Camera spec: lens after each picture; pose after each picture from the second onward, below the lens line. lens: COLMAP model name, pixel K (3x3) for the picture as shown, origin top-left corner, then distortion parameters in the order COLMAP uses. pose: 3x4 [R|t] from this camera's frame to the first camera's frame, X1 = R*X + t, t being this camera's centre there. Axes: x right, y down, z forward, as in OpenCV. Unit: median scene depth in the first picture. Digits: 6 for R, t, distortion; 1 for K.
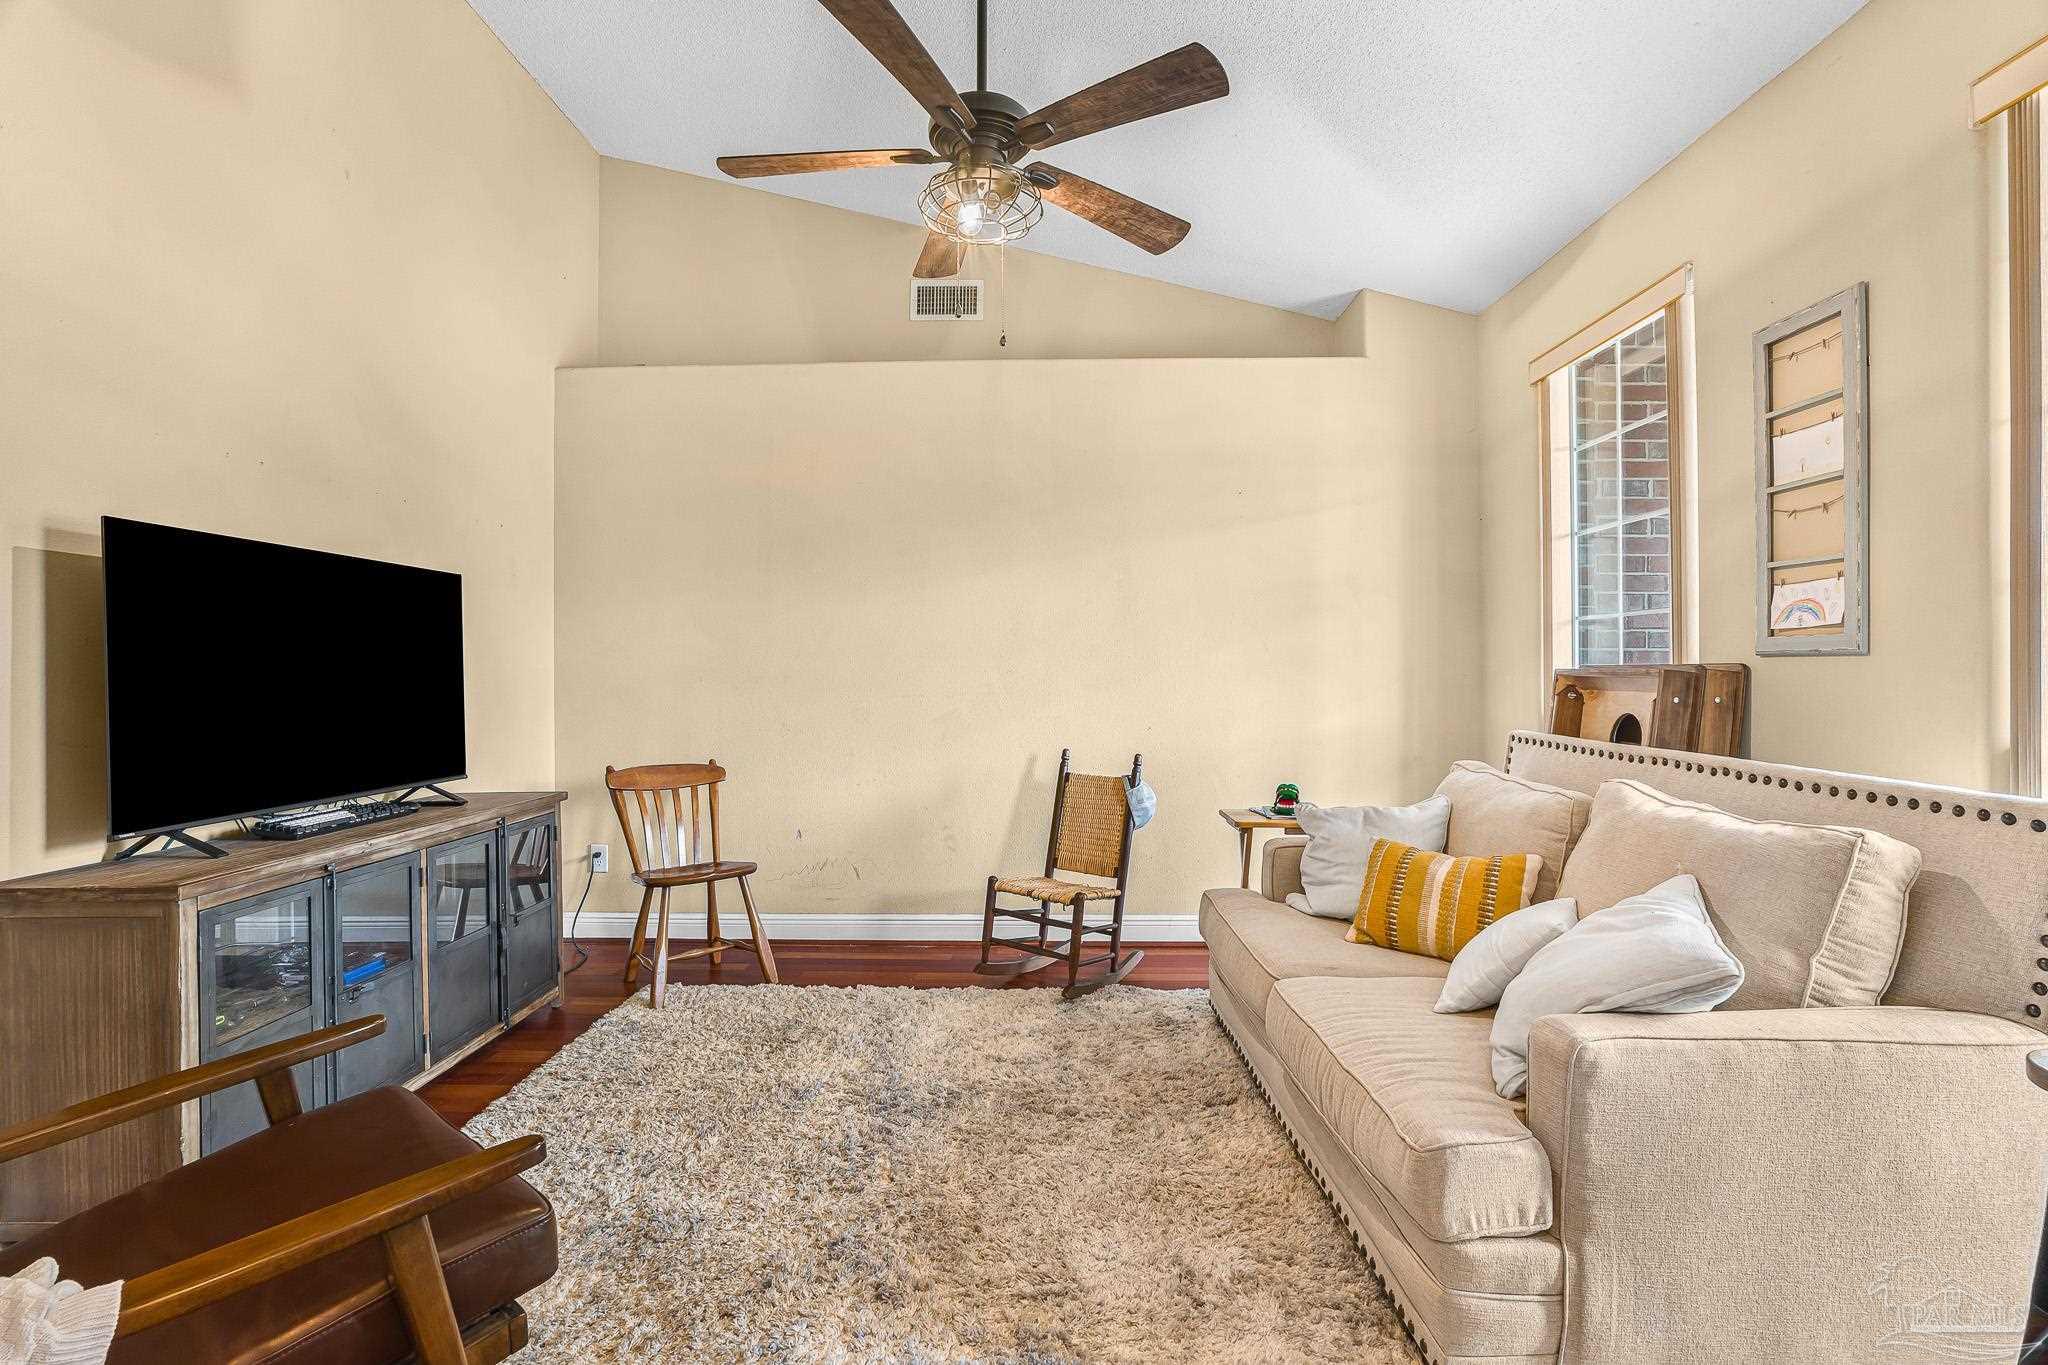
lens RADIAL K [[928.0, 0, 1029.0], [0, 928.0, 697.2], [0, 0, 1]] dist [-0.024255, 0.006359]
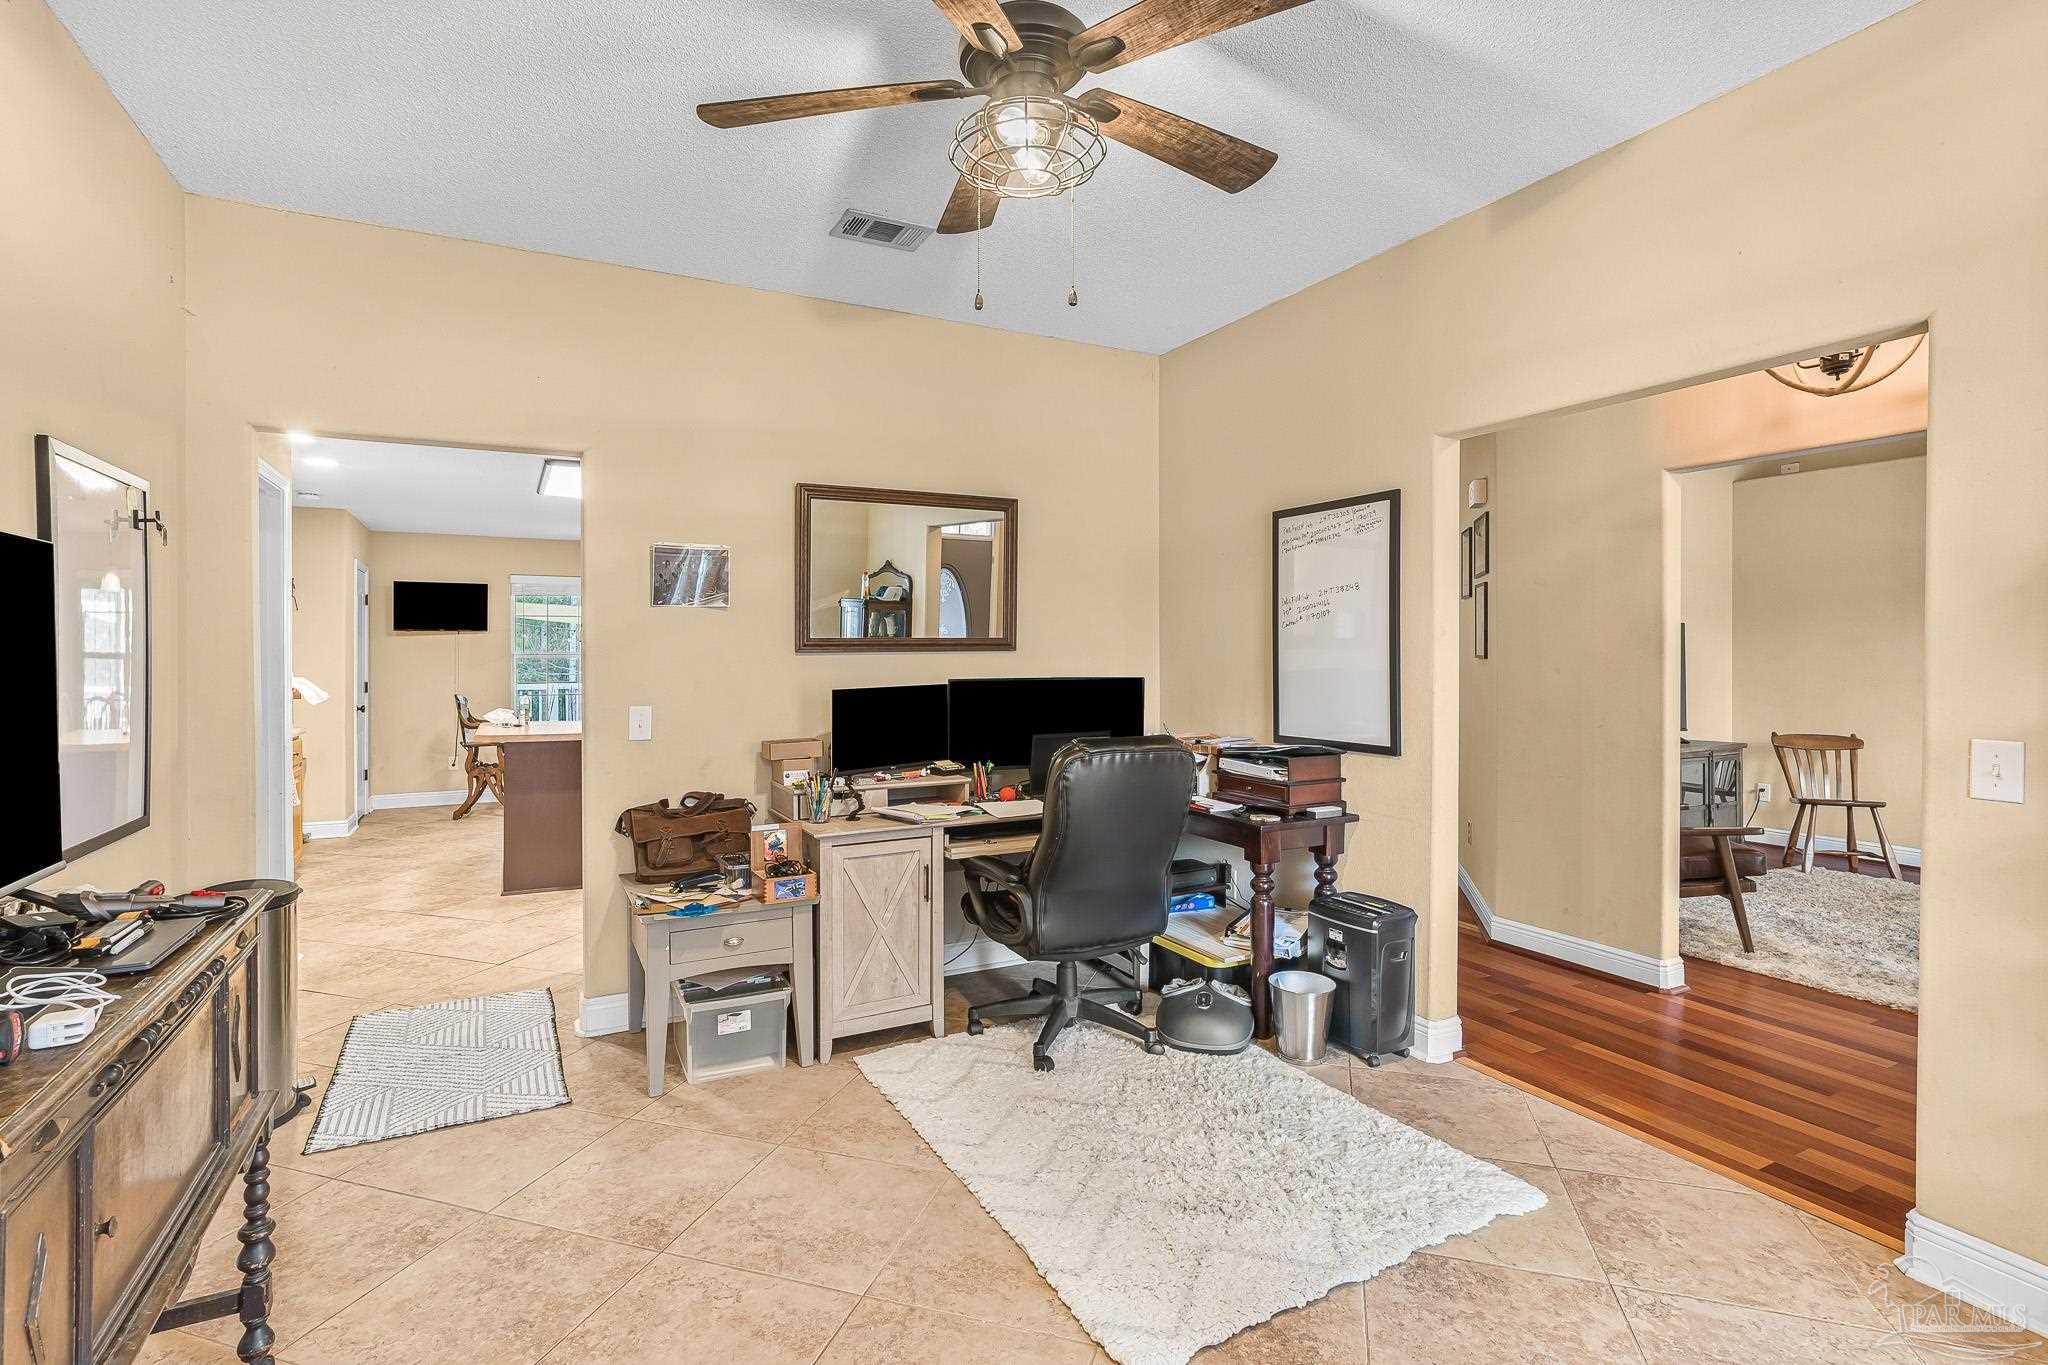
lens RADIAL K [[959.1, 0, 983.3], [0, 959.1, 652.7], [0, 0, 1]] dist [-0.014859, 0.000254]
pose [[0.461236, 0.003784, -0.887270, 0.437668], [-0.027793, 0.999562, -0.010185, -0.011740], [0.886842, 0.029357, 0.461139, -1.142714]]
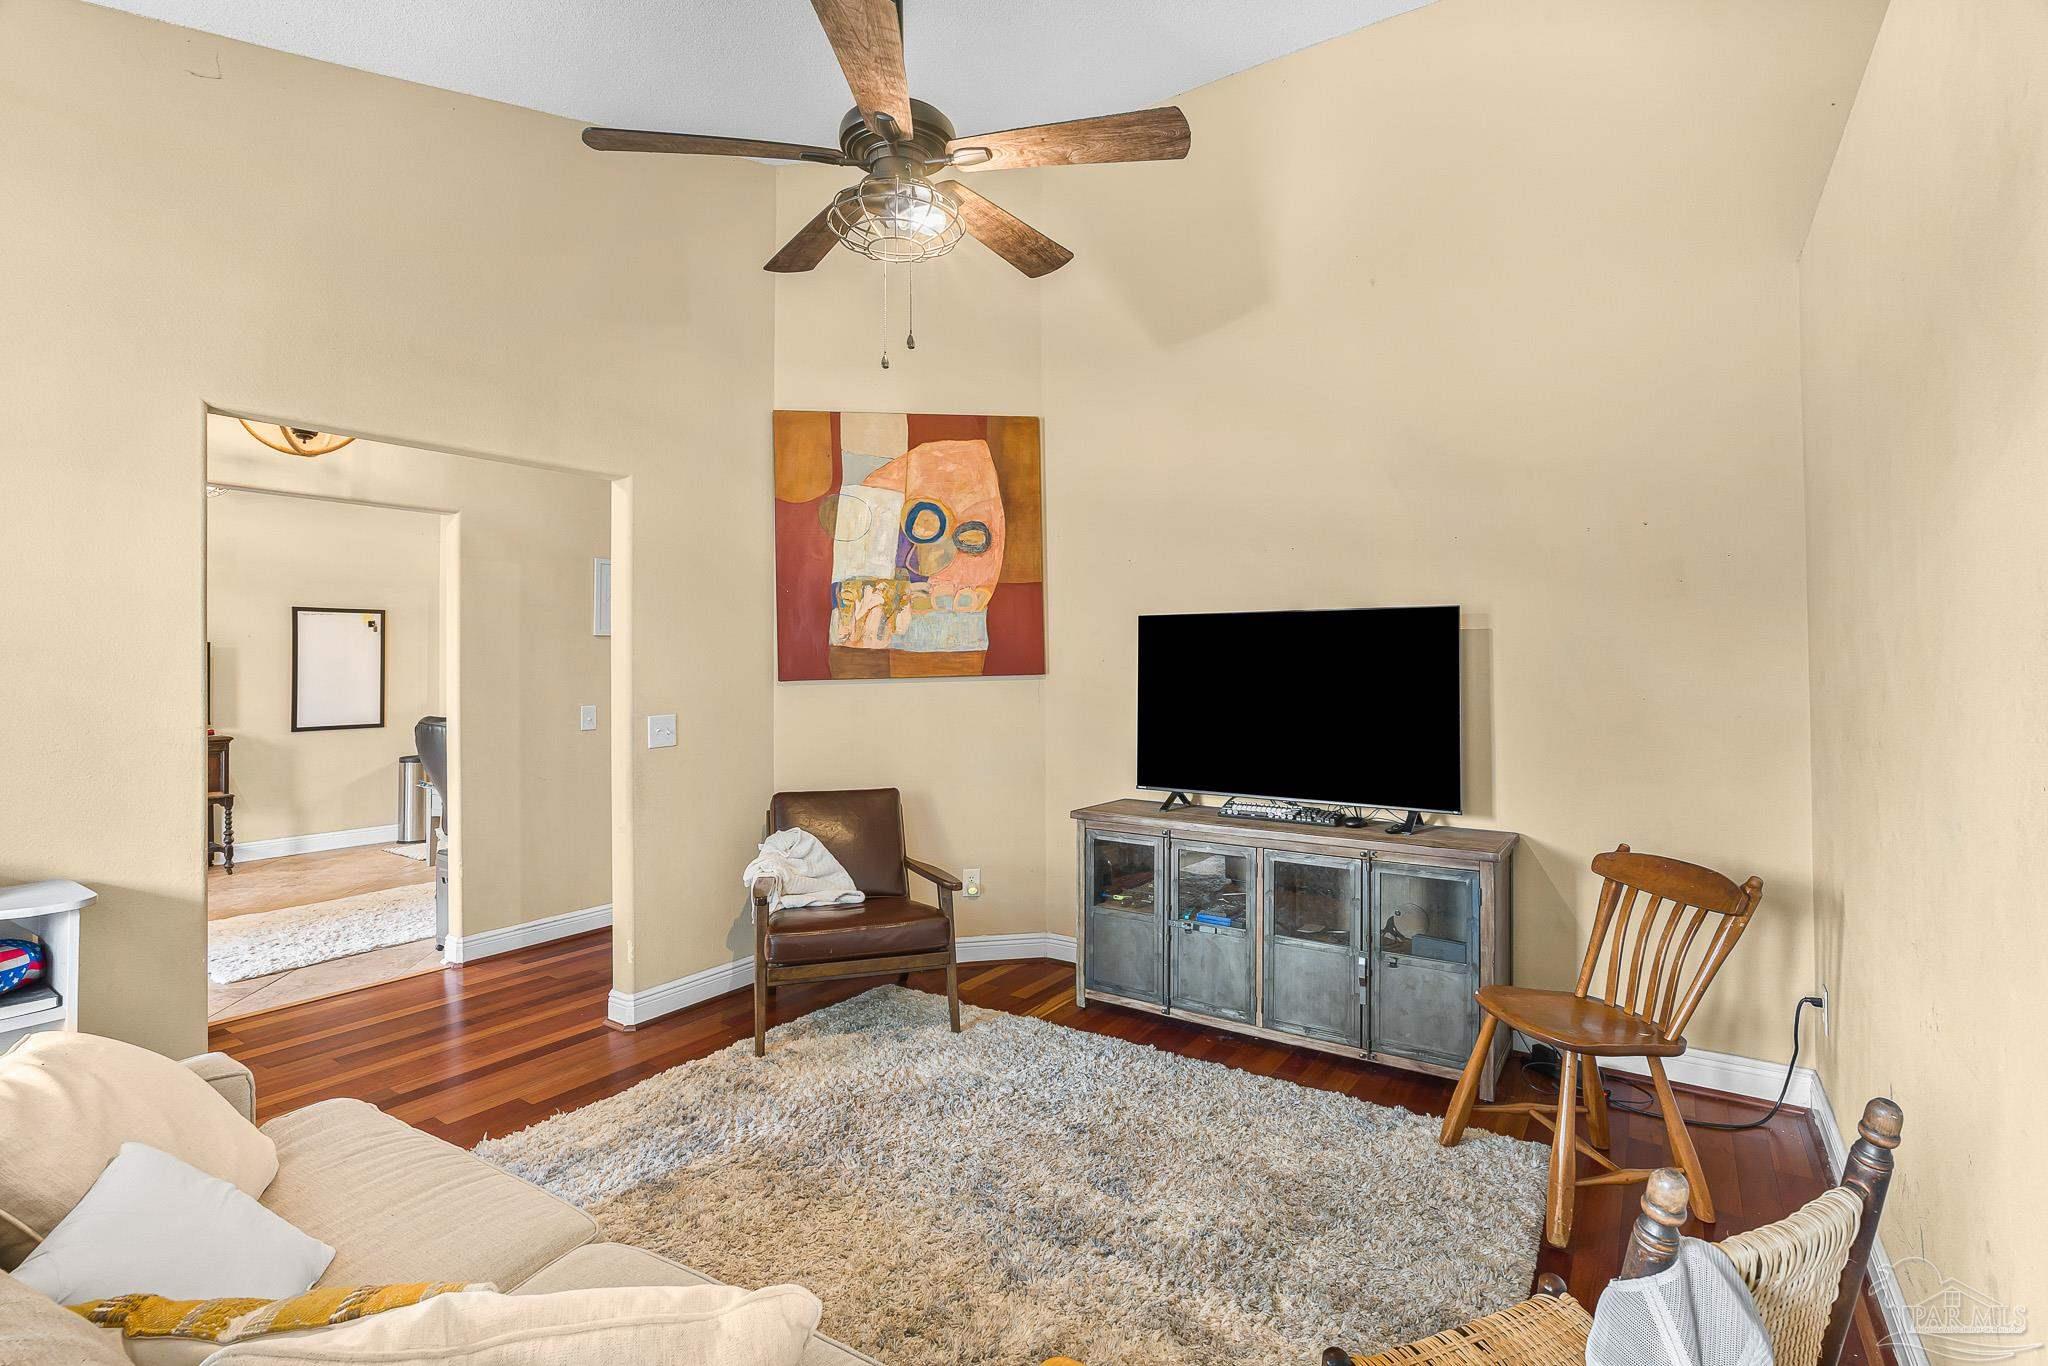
lens RADIAL K [[940.5, 0, 1024.0], [0, 940.5, 683.0], [0, 0, 1]] dist [-0.017295, 0.000328]
pose [[-0.554554, 0.015825, -0.831997, 0.456691], [-0.016479, 0.999414, 0.029993, -0.071605], [0.831985, 0.030343, -0.553968, 1.151442]]
